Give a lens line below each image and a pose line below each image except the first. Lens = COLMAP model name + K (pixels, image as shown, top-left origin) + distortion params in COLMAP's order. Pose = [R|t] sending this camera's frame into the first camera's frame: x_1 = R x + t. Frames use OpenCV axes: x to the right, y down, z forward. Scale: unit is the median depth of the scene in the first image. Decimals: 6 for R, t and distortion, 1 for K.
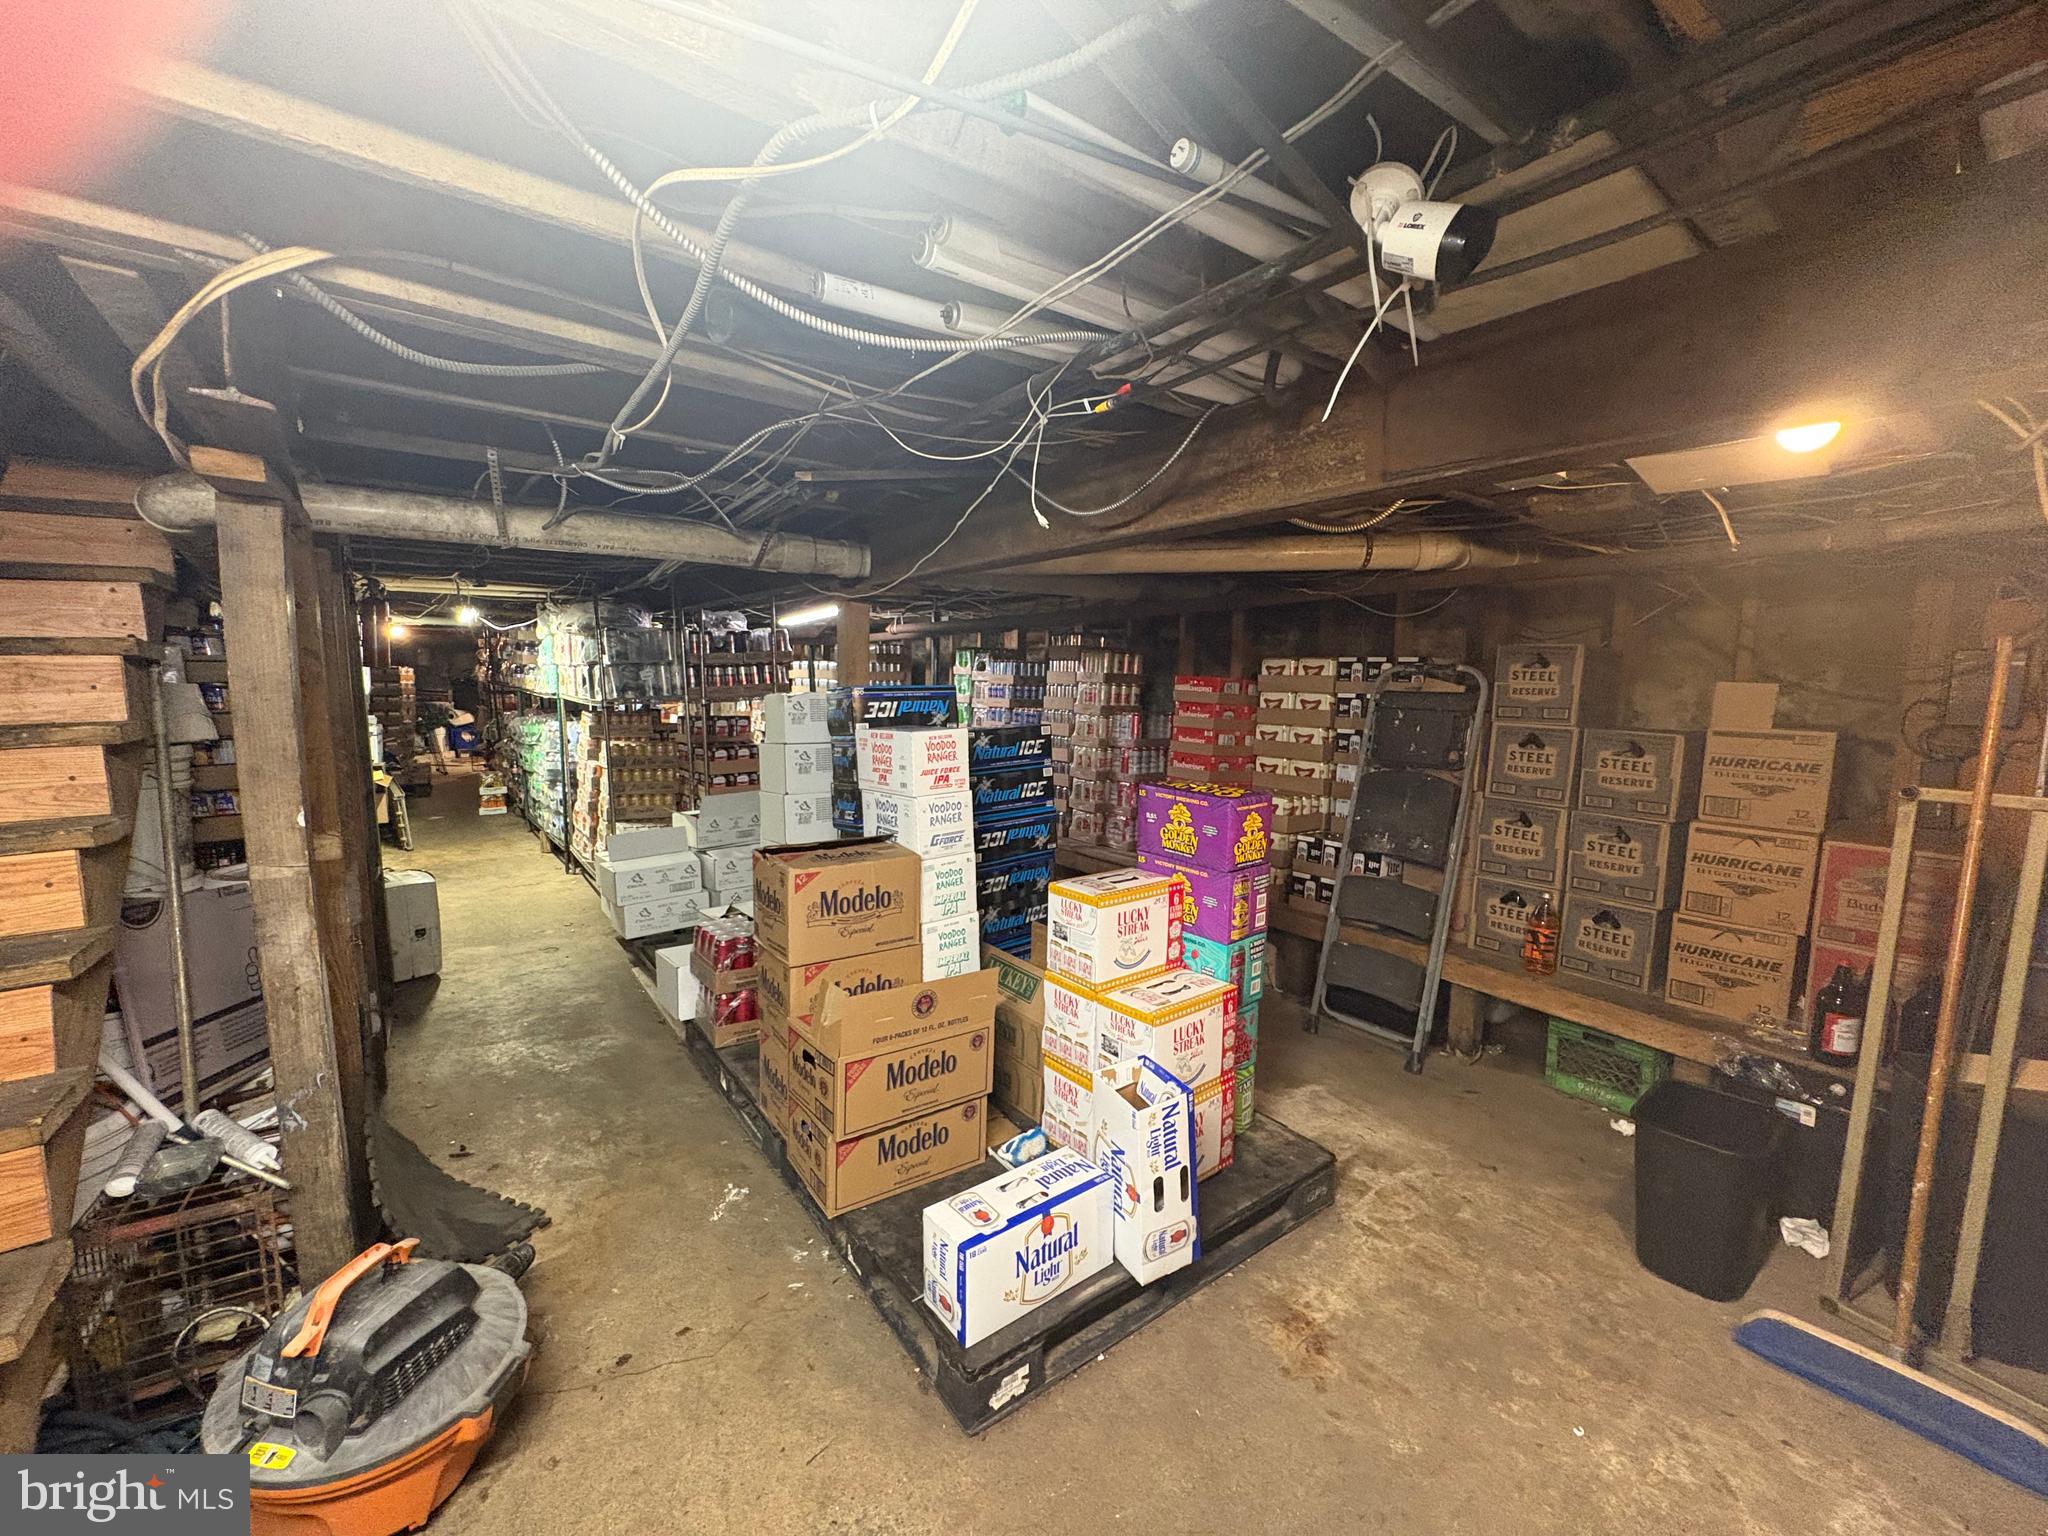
lens RADIAL K [[818.3, 0, 1024.0], [0, 818.3, 768.0], [0, 0, 1]] dist [-0.001168, 0.000015]
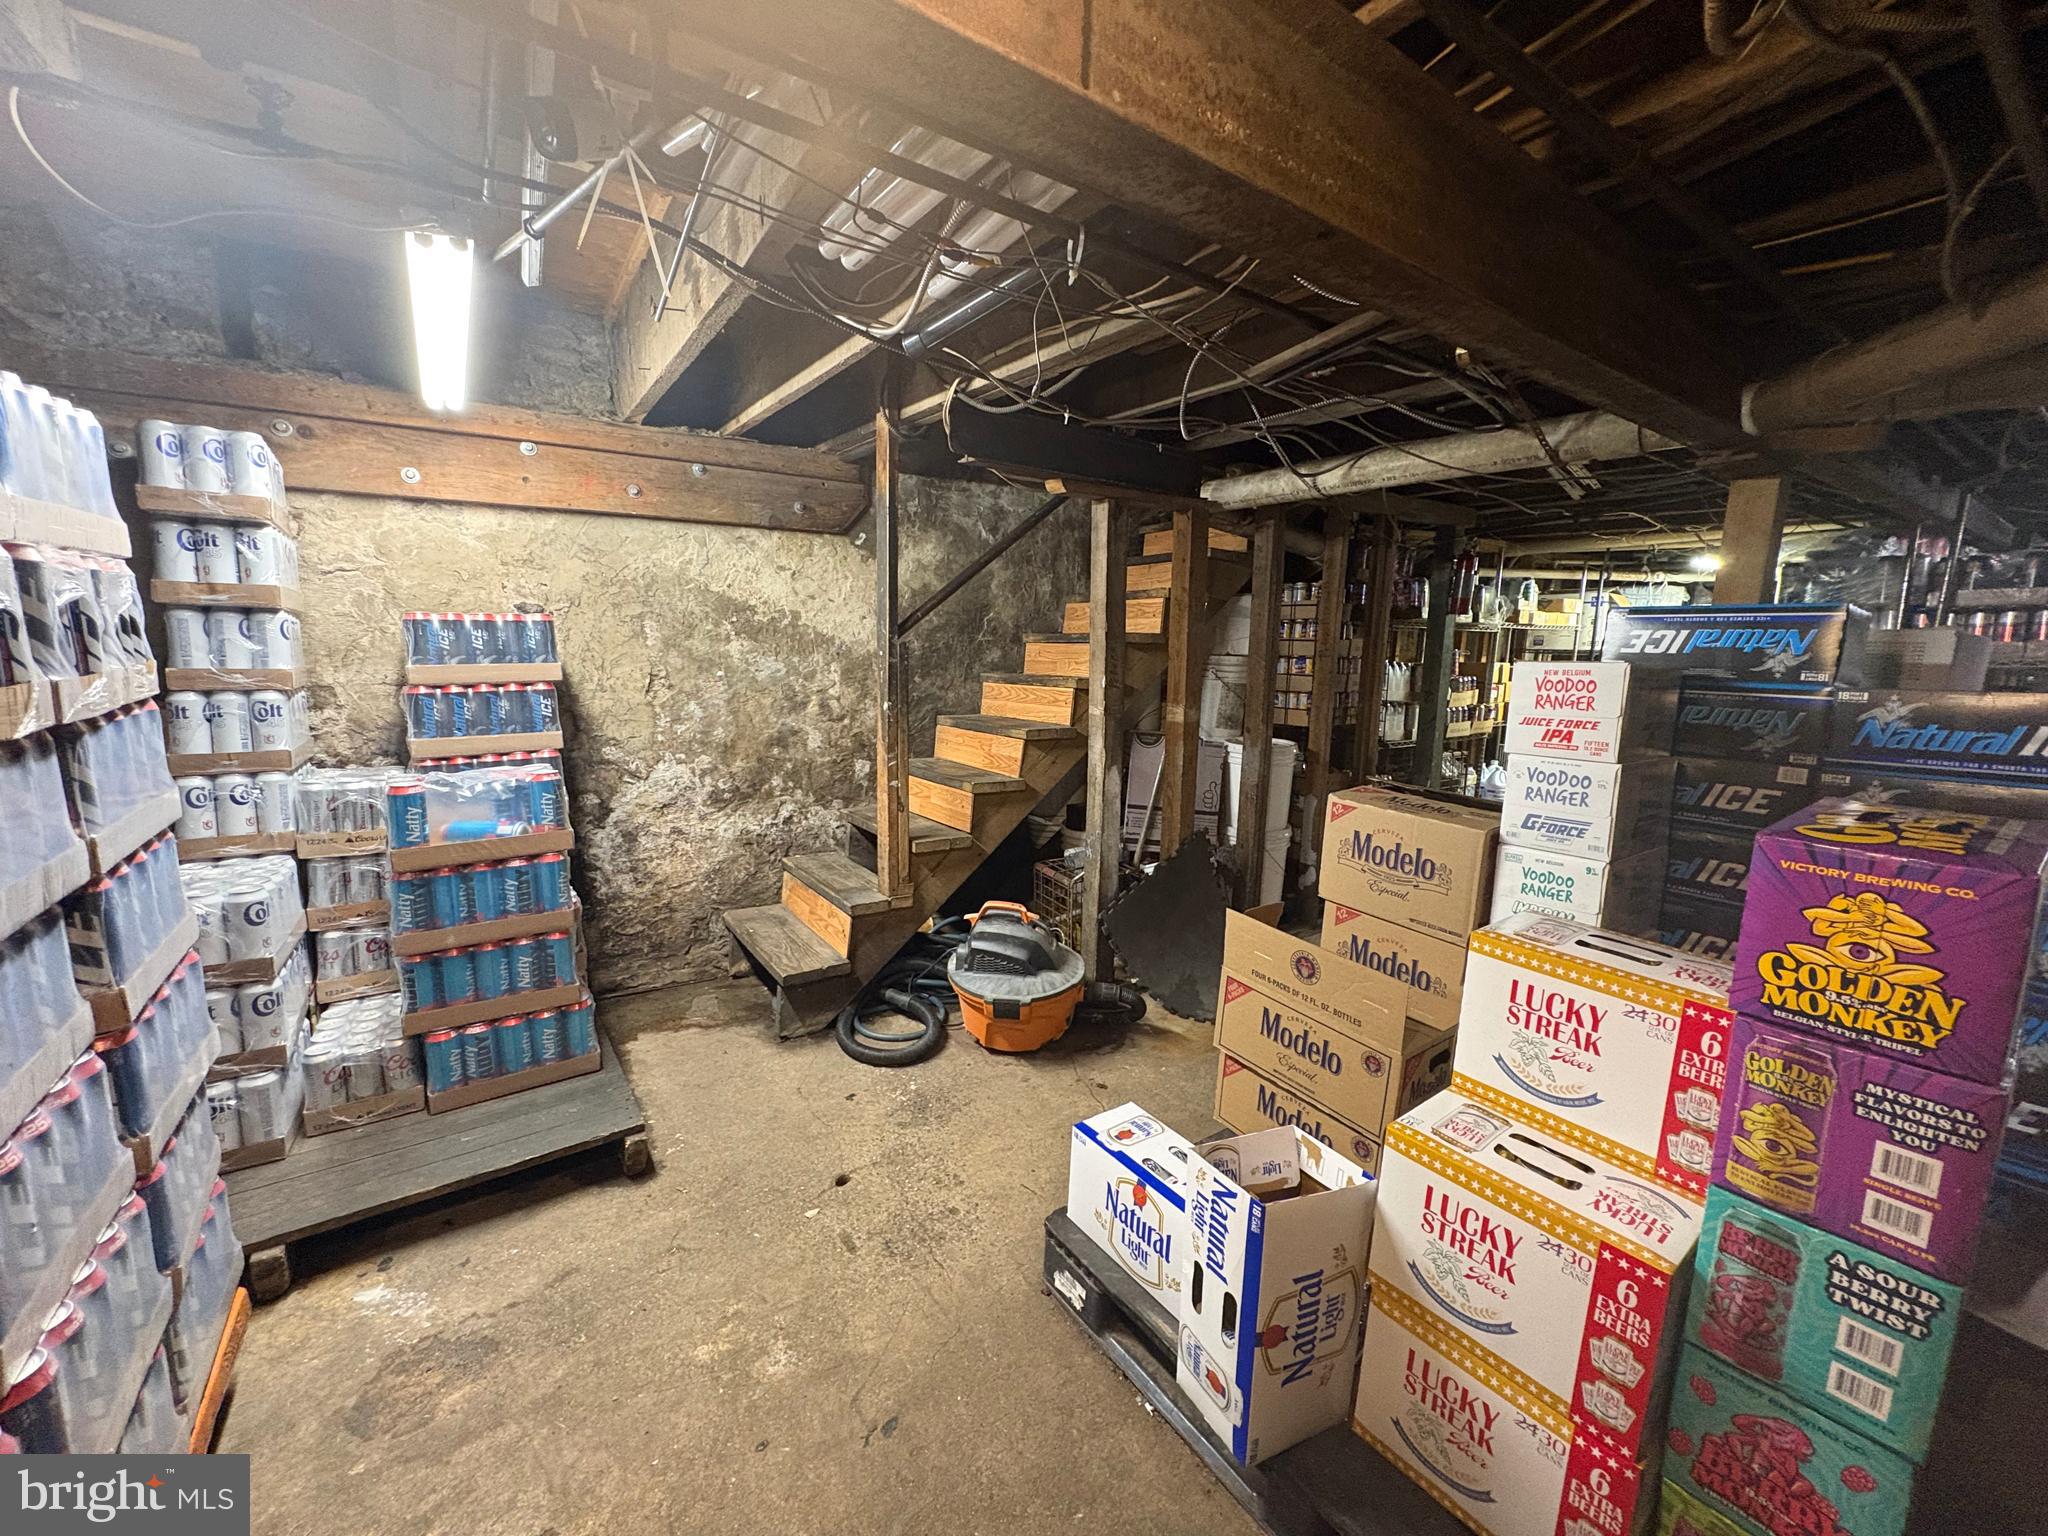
lens RADIAL K [[818.3, 0, 1024.0], [0, 818.3, 768.0], [0, 0, 1]] dist [-0.001168, 0.000015]
pose [[-0.036083, 0.150979, -0.987878, 0.651377], [-0.136339, 0.978536, 0.154531, -0.004824], [0.990005, 0.140262, -0.014724, 0.650610]]
